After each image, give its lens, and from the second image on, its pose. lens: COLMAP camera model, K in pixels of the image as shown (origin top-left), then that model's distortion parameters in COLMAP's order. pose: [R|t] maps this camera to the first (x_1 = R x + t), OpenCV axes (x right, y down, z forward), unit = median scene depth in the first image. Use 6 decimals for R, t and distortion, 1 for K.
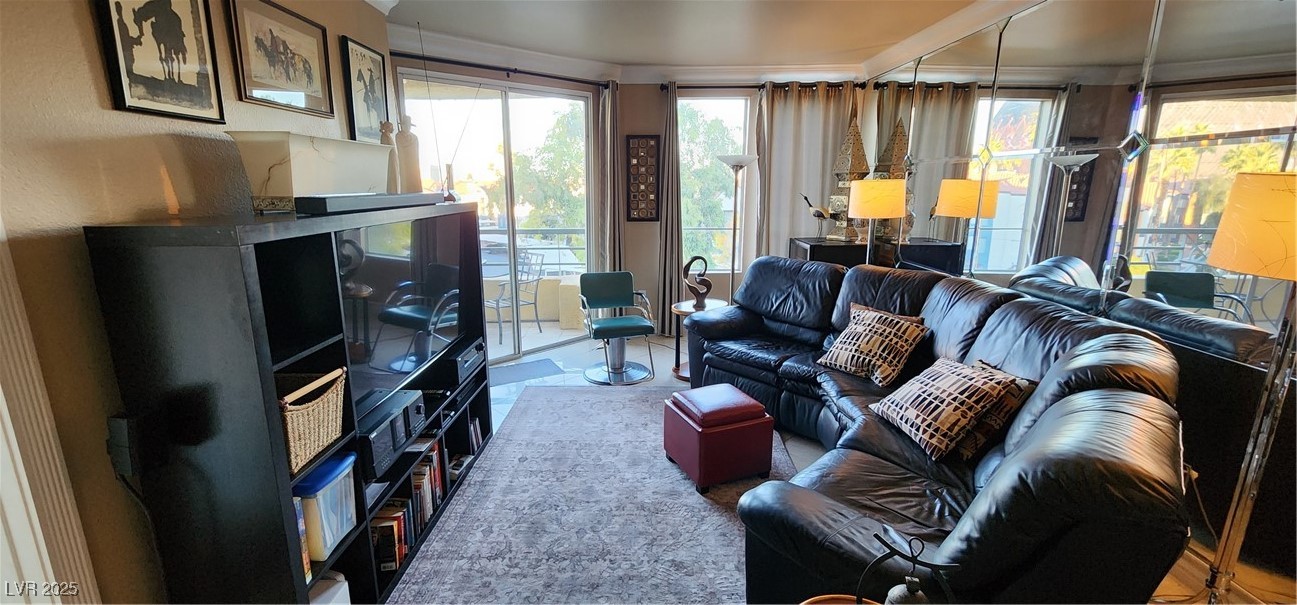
lens RADIAL K [[533.8, 0, 647.3], [0, 533.8, 294.2], [0, 0, 1]] dist [0.000502, 0.000162]
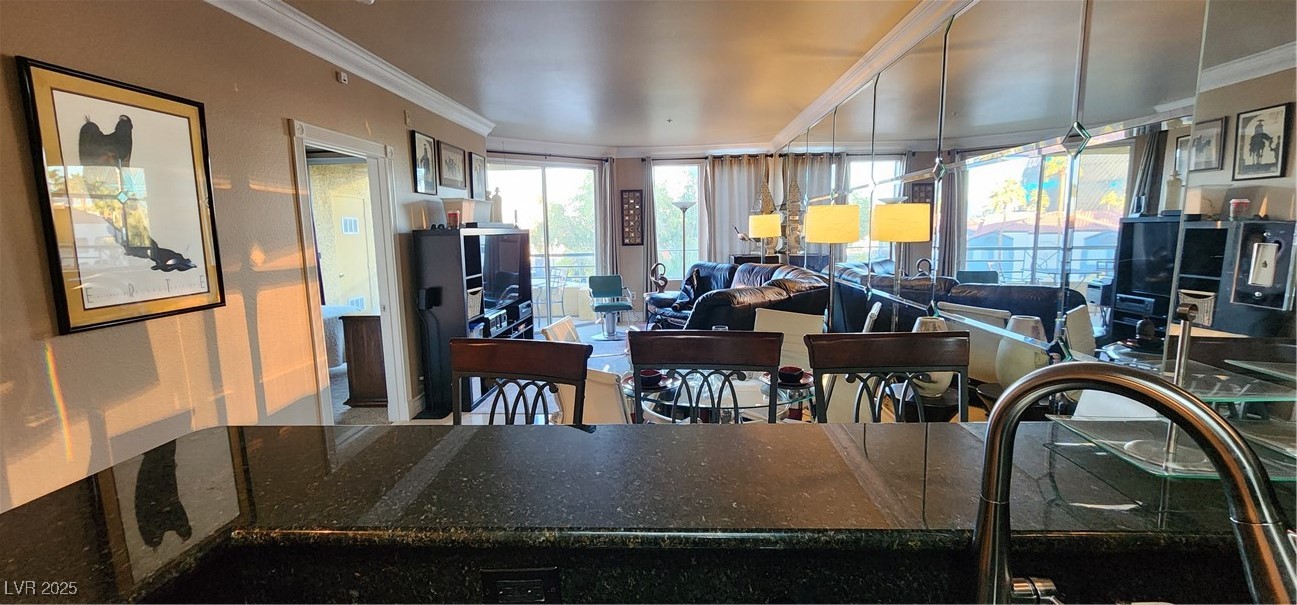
lens RADIAL K [[533.8, 0, 647.3], [0, 533.8, 294.2], [0, 0, 1]] dist [0.000502, 0.000162]
pose [[0.997942, -0.010026, -0.063330, 0.138184], [0.004766, 0.996565, -0.082675, 0.136593], [0.063942, 0.082203, 0.994562, -0.531804]]
